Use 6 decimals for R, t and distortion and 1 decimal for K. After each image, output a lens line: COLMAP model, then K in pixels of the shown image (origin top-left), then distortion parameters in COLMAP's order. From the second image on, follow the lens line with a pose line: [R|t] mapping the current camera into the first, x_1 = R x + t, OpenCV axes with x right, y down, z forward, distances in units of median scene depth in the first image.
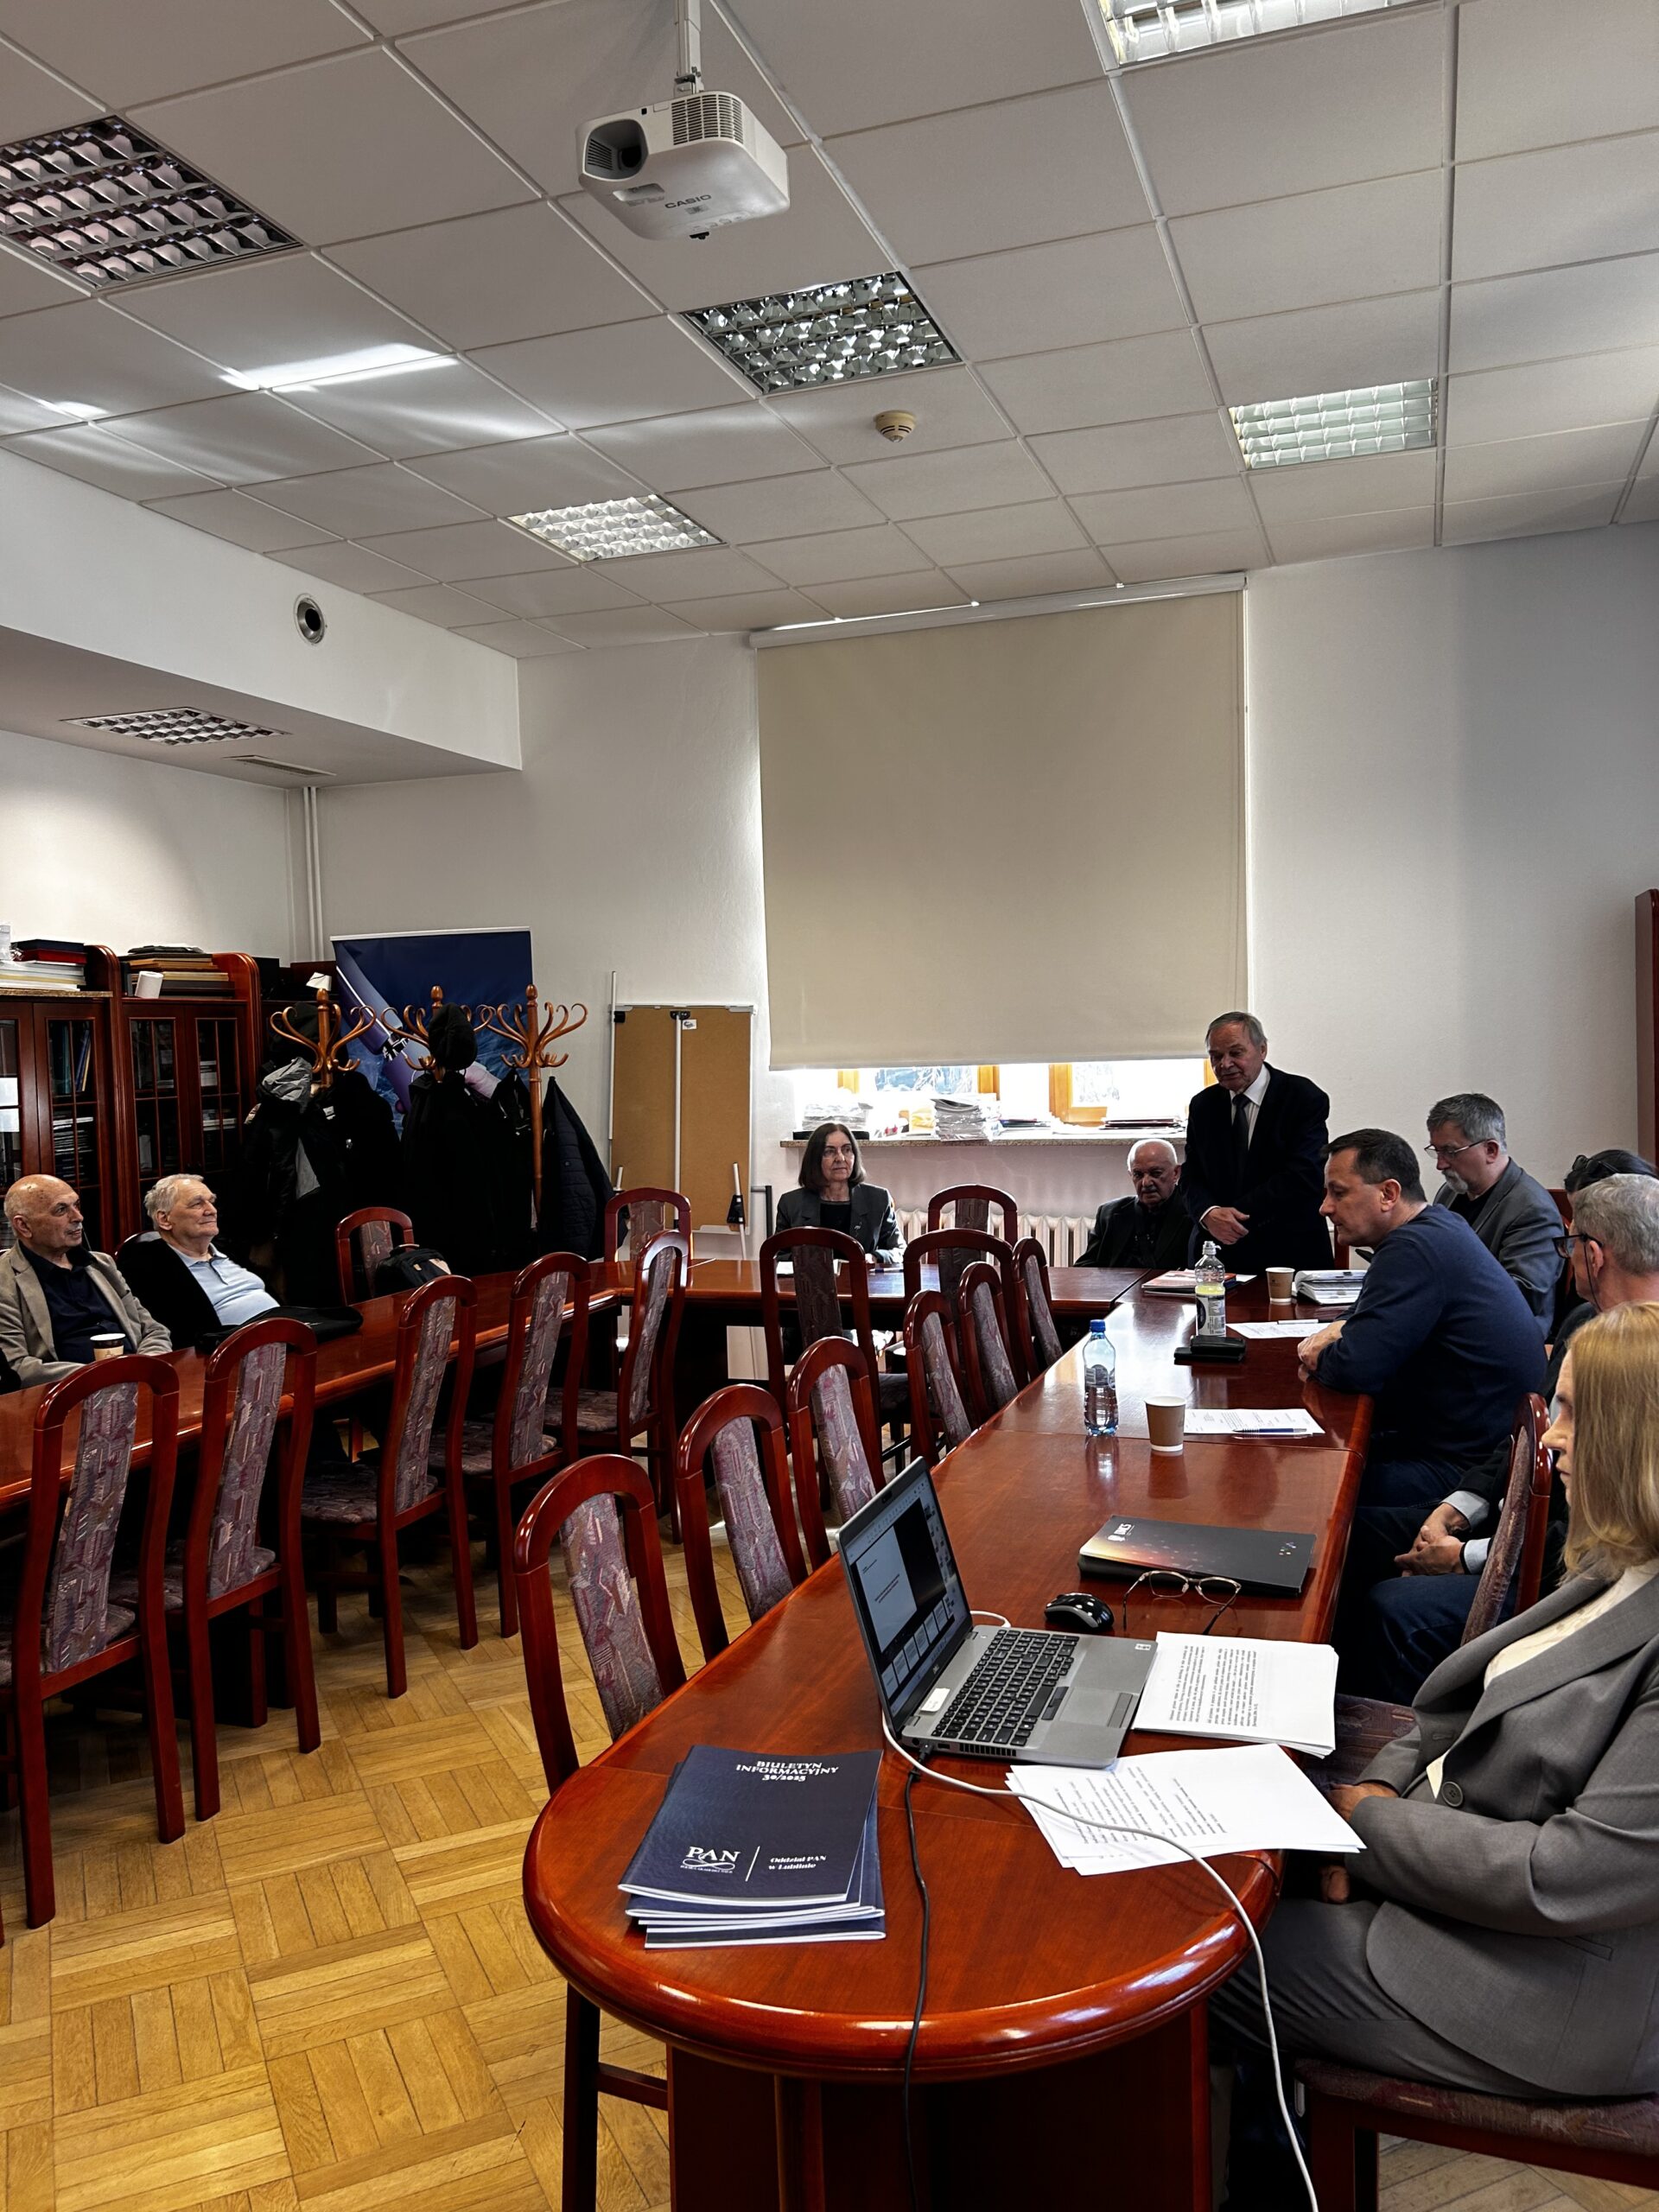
lens RADIAL K [[1738.5, 0, 864.2], [0, 1738.5, 1119.1], [0, 0, 1]] dist [0.047716, -0.037244]
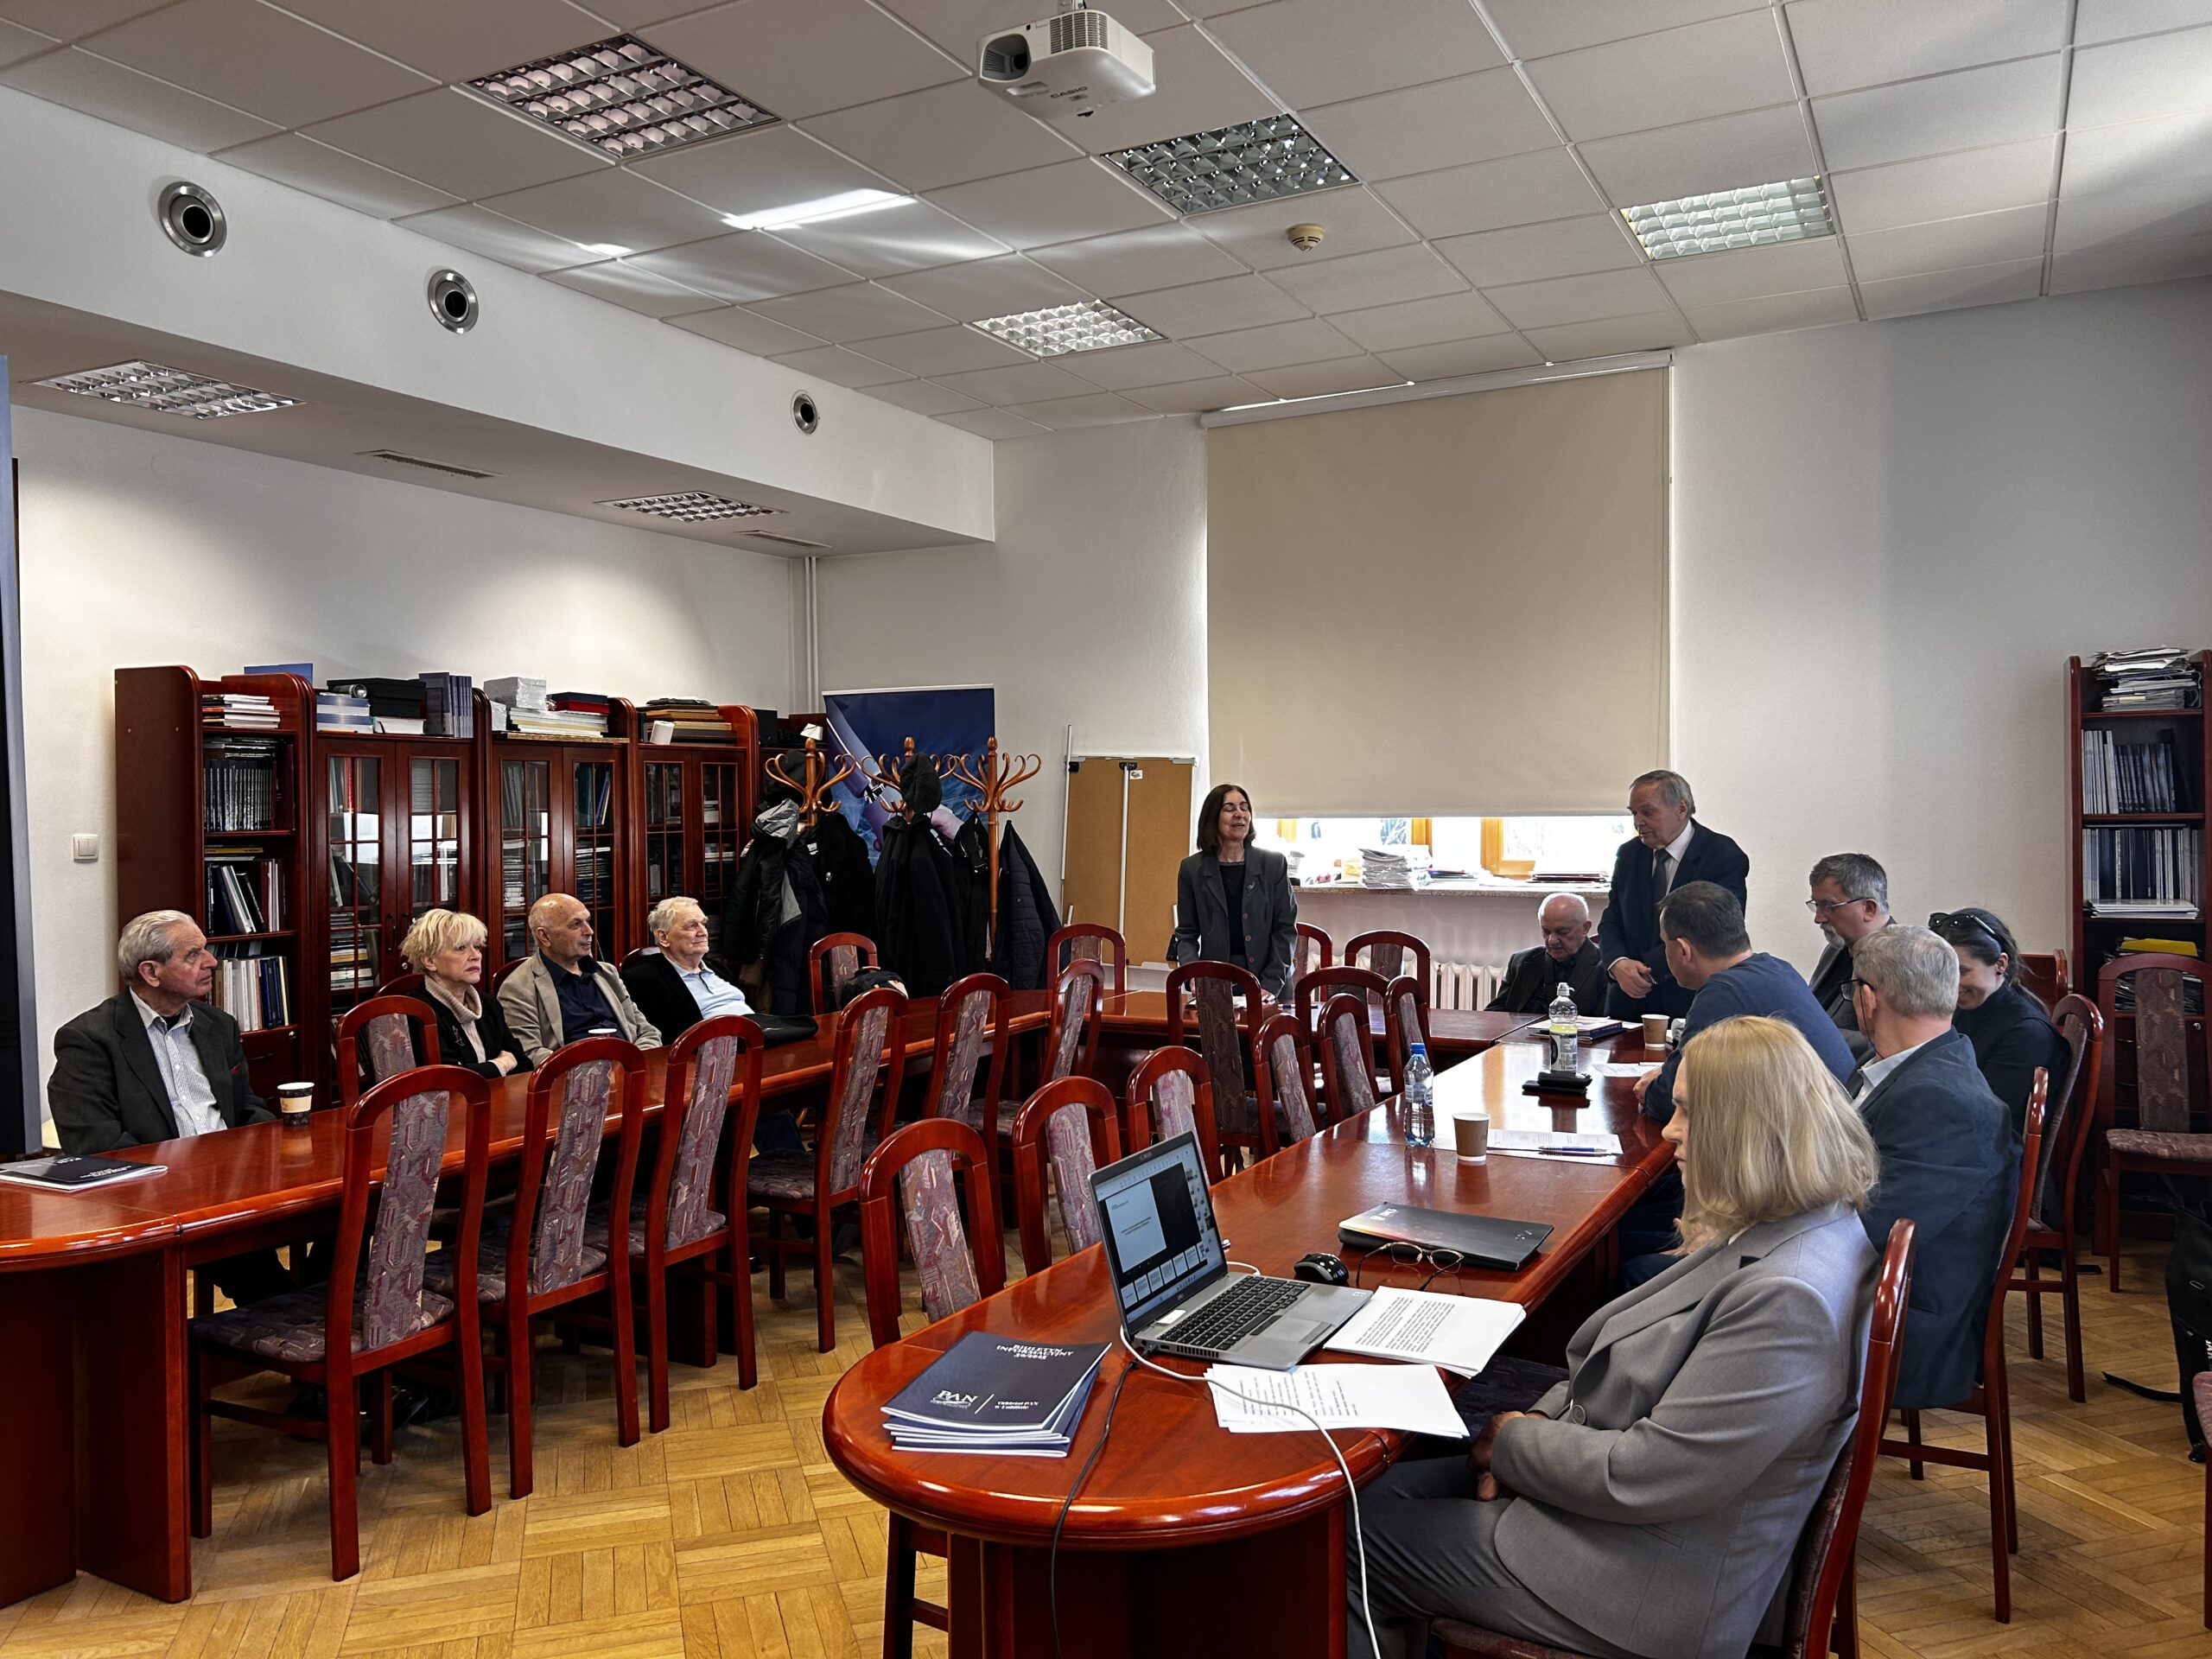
lens RADIAL K [[1738.5, 0, 1106.9], [0, 1738.5, 823.1], [0, 0, 1]] dist [0.047716, -0.037244]
pose [[0.987830, 0.020374, -0.154198, 0.080207], [-0.024543, 0.999382, -0.025179, 0.005220], [0.153590, 0.028657, 0.987719, -0.111202]]
